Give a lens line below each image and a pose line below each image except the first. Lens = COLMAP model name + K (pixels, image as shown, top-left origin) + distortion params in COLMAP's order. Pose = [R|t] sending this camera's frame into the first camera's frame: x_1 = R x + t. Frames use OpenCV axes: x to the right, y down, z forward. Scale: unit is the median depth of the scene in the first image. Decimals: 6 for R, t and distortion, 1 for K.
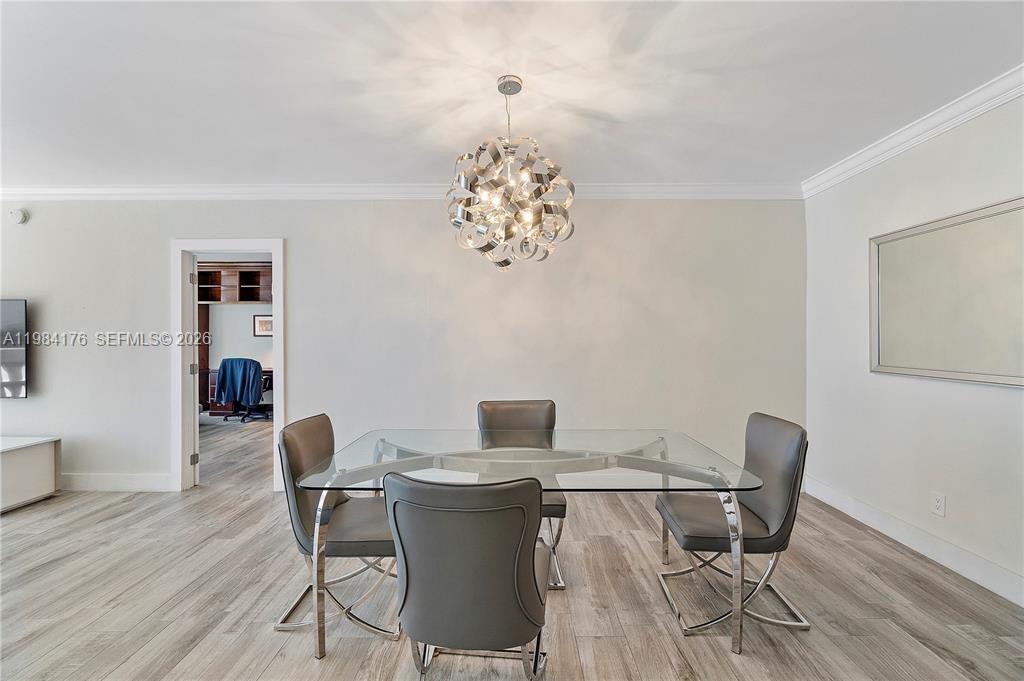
lens RADIAL K [[450.0, 0, 510.6], [0, 450.0, 333.7], [0, 0, 1]] dist [-0.007953, 0.001493]
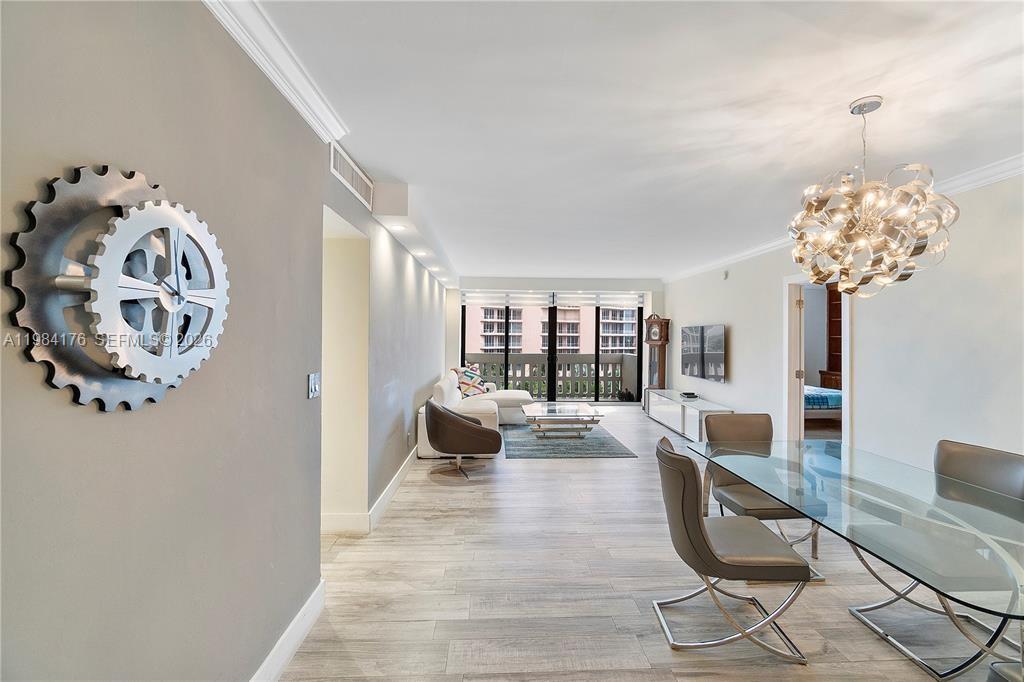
lens RADIAL K [[450.0, 0, 515.0], [0, 450.0, 347.5], [0, 0, 1]] dist [-0.007953, 0.001493]
pose [[0.067680, 0.017117, -0.997560, 0.709807], [0.023960, 0.999537, 0.018776, -0.059512], [0.997419, -0.025172, 0.067238, 0.137002]]
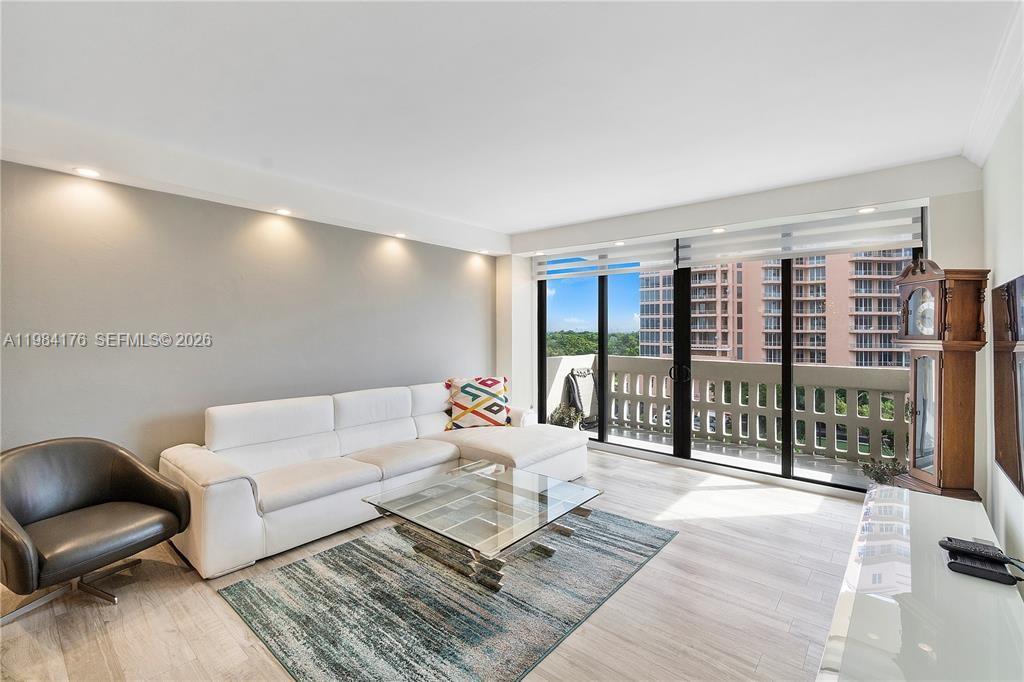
lens RADIAL K [[450.0, 0, 509.8], [0, 450.0, 331.1], [0, 0, 1]] dist [-0.007953, 0.001493]
pose [[-0.627406, -0.013564, -0.778574, -0.894004], [0.006073, 0.999733, -0.022311, -0.027536], [0.778669, -0.018726, -0.627156, 1.182748]]
